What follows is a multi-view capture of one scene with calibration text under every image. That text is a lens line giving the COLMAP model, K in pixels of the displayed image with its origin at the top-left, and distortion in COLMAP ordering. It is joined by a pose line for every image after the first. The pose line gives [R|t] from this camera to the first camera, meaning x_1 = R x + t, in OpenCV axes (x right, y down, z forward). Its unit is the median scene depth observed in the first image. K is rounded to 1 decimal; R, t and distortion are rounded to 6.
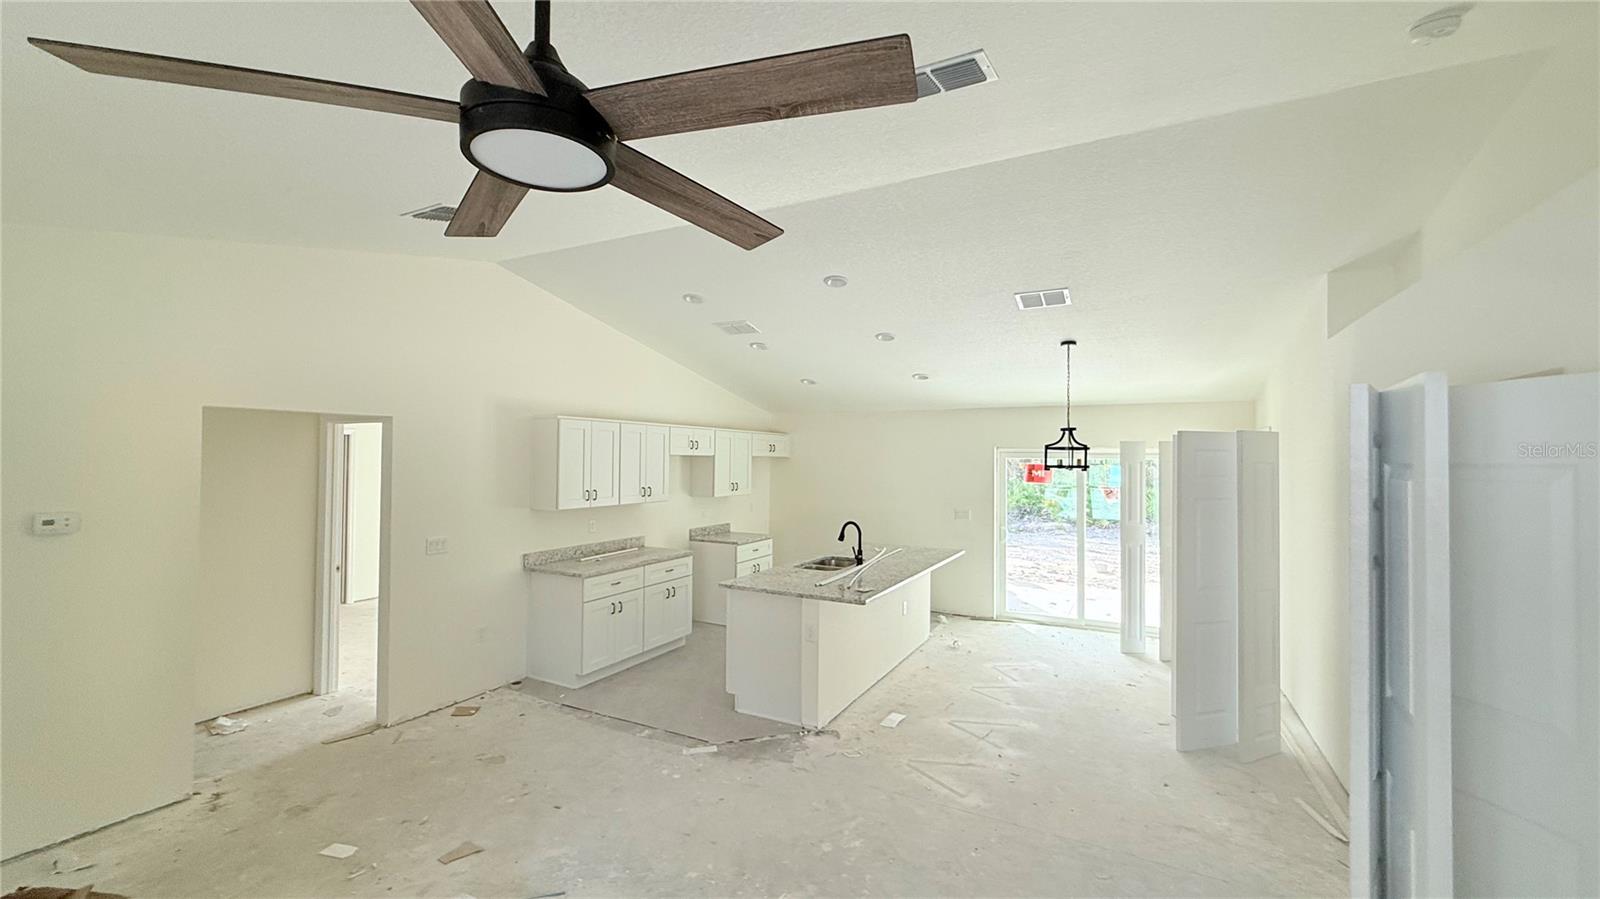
lens RADIAL K [[634.2, 0, 799.1], [0, 634.2, 447.7], [0, 0, 1]] dist [-0.000813, -0.000177]
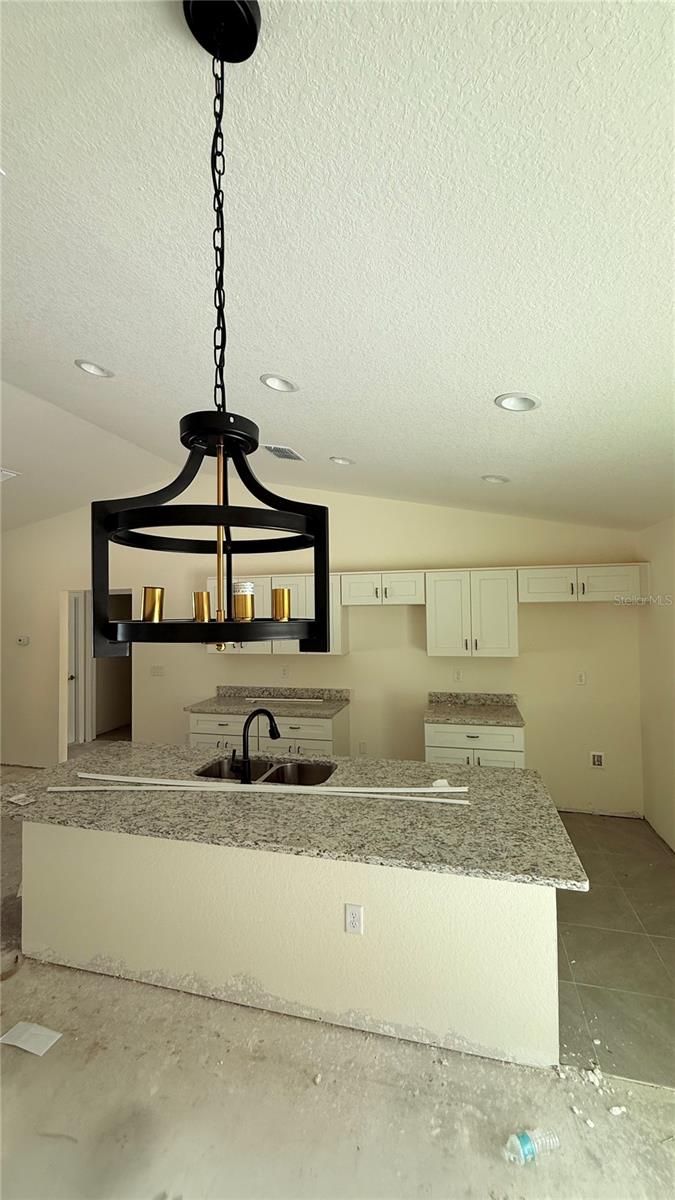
lens RADIAL K [[475.7, 0, 337.5], [0, 475.7, 601.8], [0, 0, 1]] dist [-0.000813, -0.000177]
pose [[0.231440, -0.023426, -0.972567, 0.420916], [0.035359, 0.999252, -0.015654, 0.014250], [0.972206, -0.030766, 0.232095, 0.743200]]
